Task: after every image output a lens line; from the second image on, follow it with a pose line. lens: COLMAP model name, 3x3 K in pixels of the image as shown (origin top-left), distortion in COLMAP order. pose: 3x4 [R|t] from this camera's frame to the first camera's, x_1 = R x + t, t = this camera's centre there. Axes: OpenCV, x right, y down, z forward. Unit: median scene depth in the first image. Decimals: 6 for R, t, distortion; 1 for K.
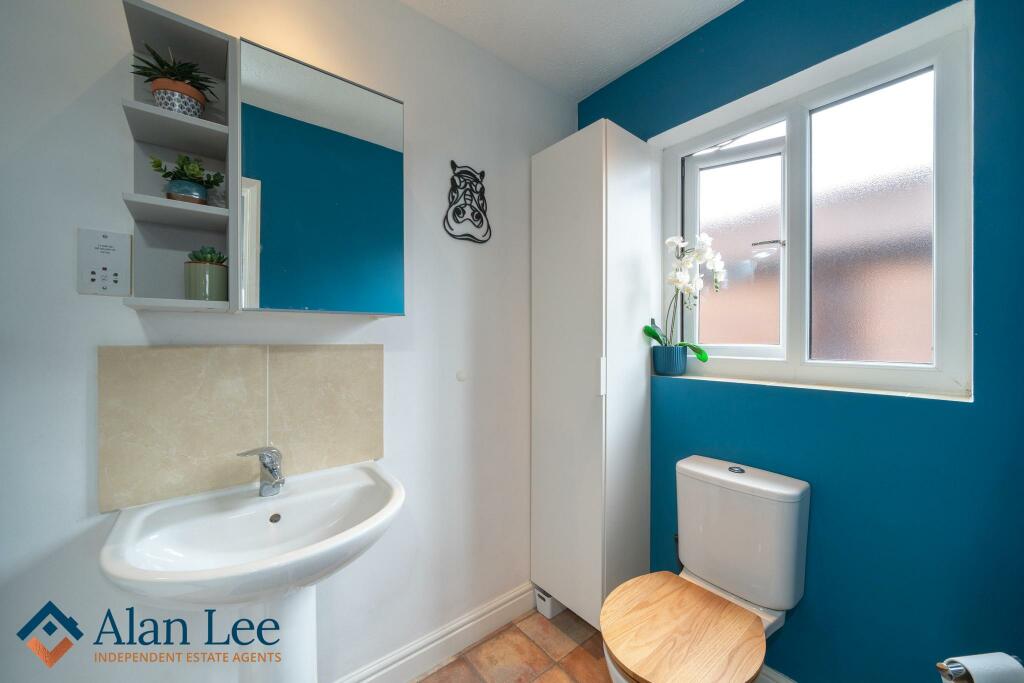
lens RADIAL K [[378.1, 0, 510.7], [0, 378.1, 340.8], [0, 0, 1]] dist [-0.004681, -0.000154]
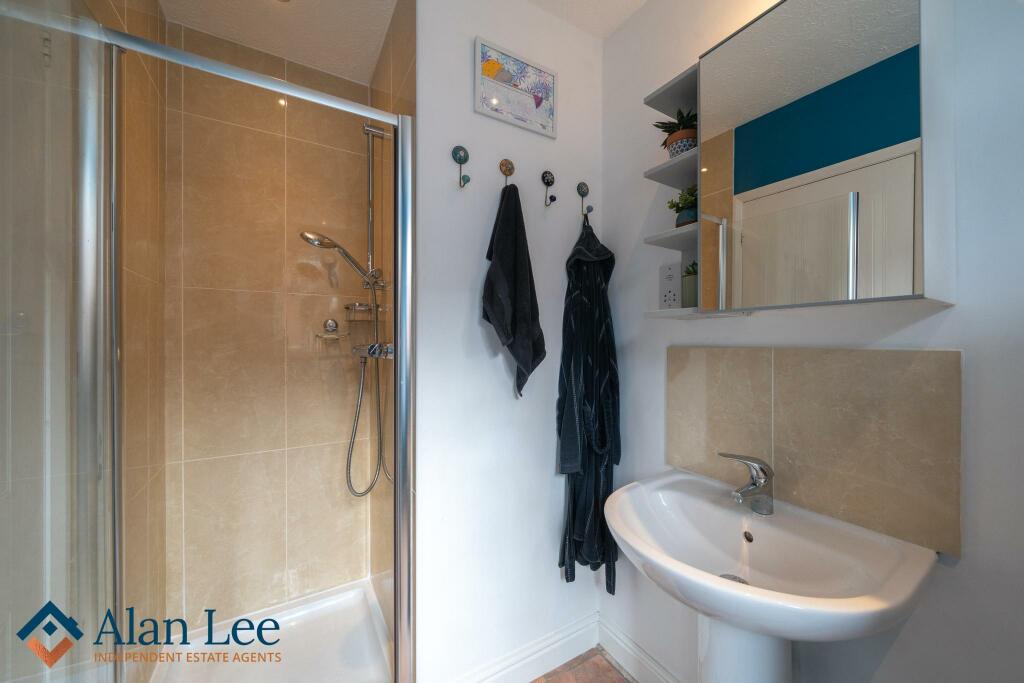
lens RADIAL K [[378.1, 0, 511.2], [0, 378.1, 341.6], [0, 0, 1]] dist [-0.004681, -0.000154]
pose [[-0.137215, -0.000517, -0.990541, 0.398409], [-0.002109, 0.999998, -0.000230, -0.003749], [0.990539, 0.002058, -0.137216, 0.607463]]
